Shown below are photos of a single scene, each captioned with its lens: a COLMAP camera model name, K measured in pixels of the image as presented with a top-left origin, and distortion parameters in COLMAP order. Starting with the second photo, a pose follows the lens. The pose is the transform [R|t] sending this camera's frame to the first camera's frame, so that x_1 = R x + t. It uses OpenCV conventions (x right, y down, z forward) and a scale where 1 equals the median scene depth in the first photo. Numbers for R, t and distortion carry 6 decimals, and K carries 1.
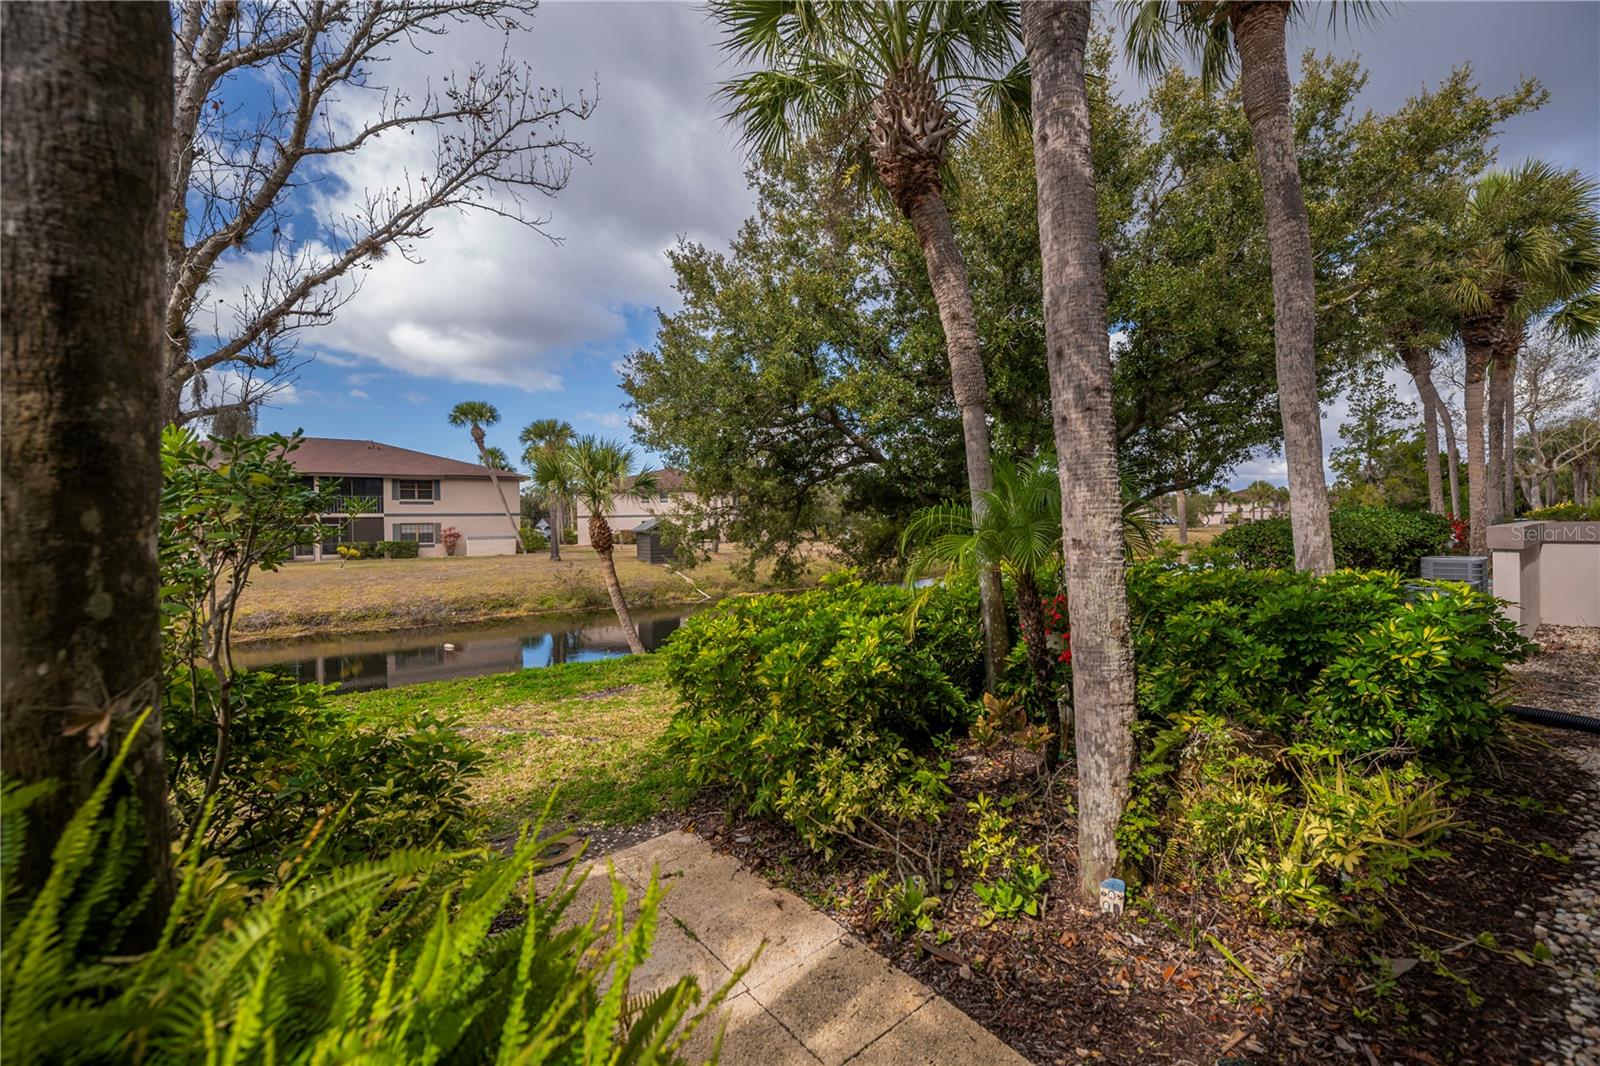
lens RADIAL K [[640.0, 0, 802.9], [0, 640.0, 530.9], [0, 0, 1]] dist [-0.017068, 0.000093]
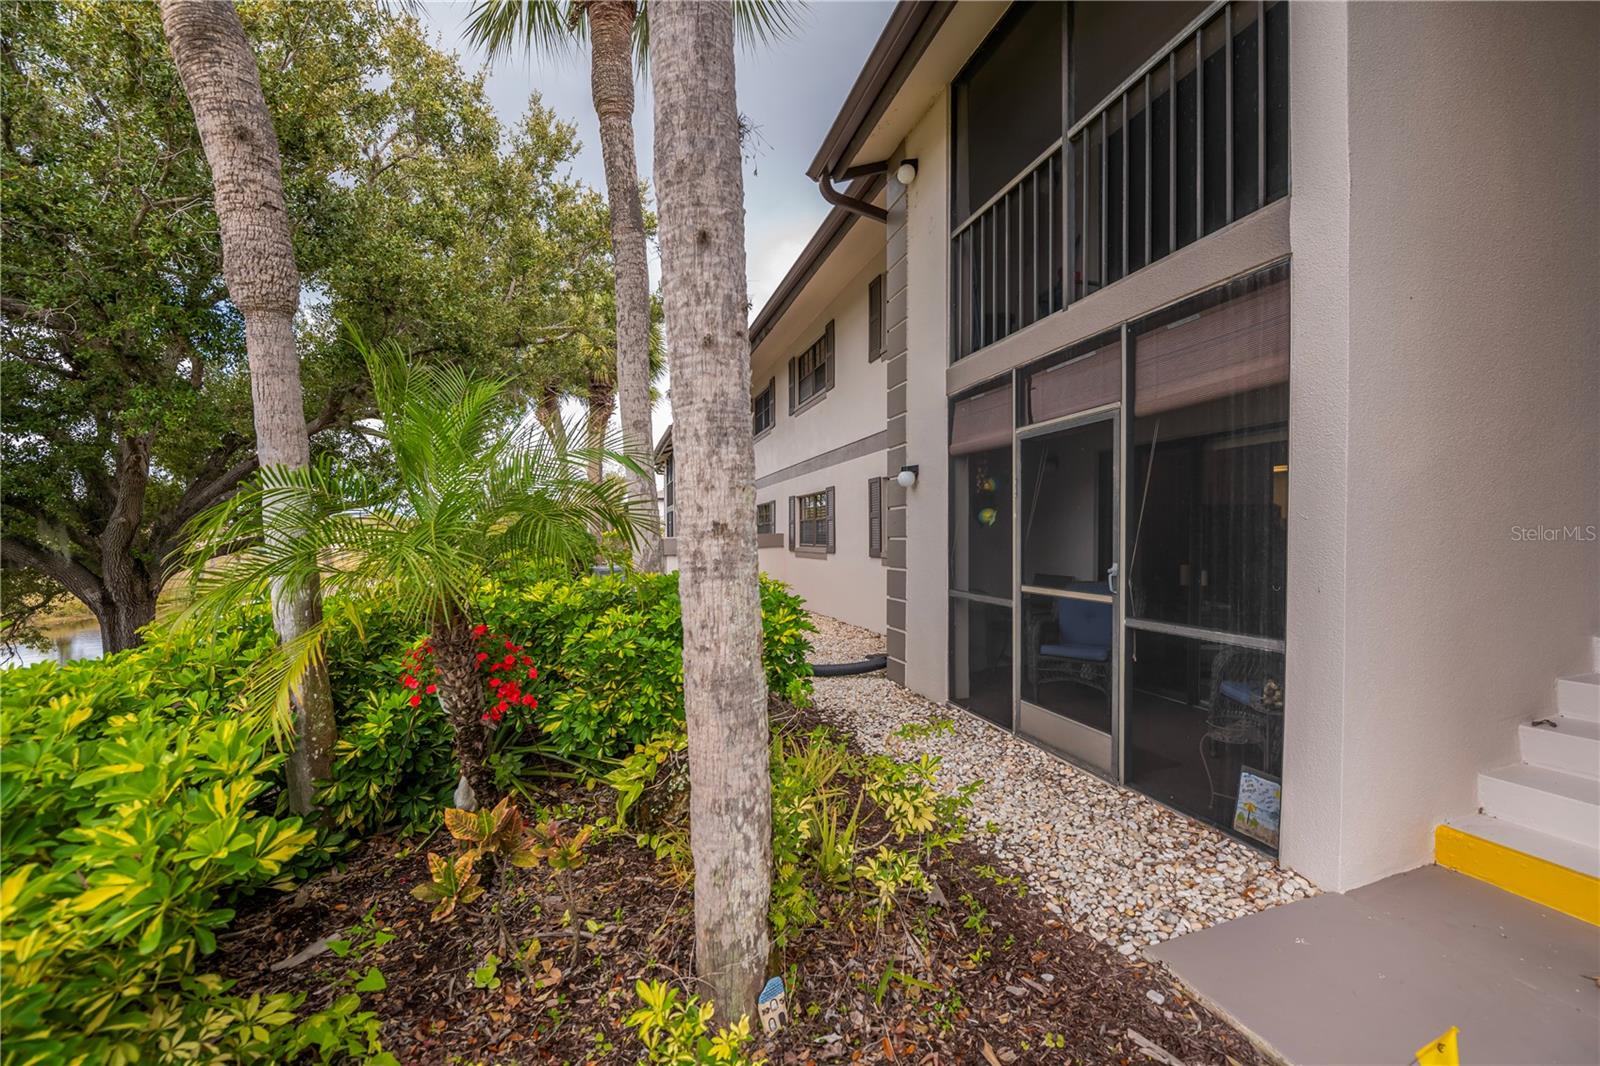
lens RADIAL K [[640.0, 0, 803.5], [0, 640.0, 540.6], [0, 0, 1]] dist [-0.017068, 0.000093]
pose [[0.334699, -0.008430, 0.942288, -0.055583], [0.032907, 0.999455, -0.002747, 0.011085], [-0.941750, 0.031927, 0.334794, 0.205704]]
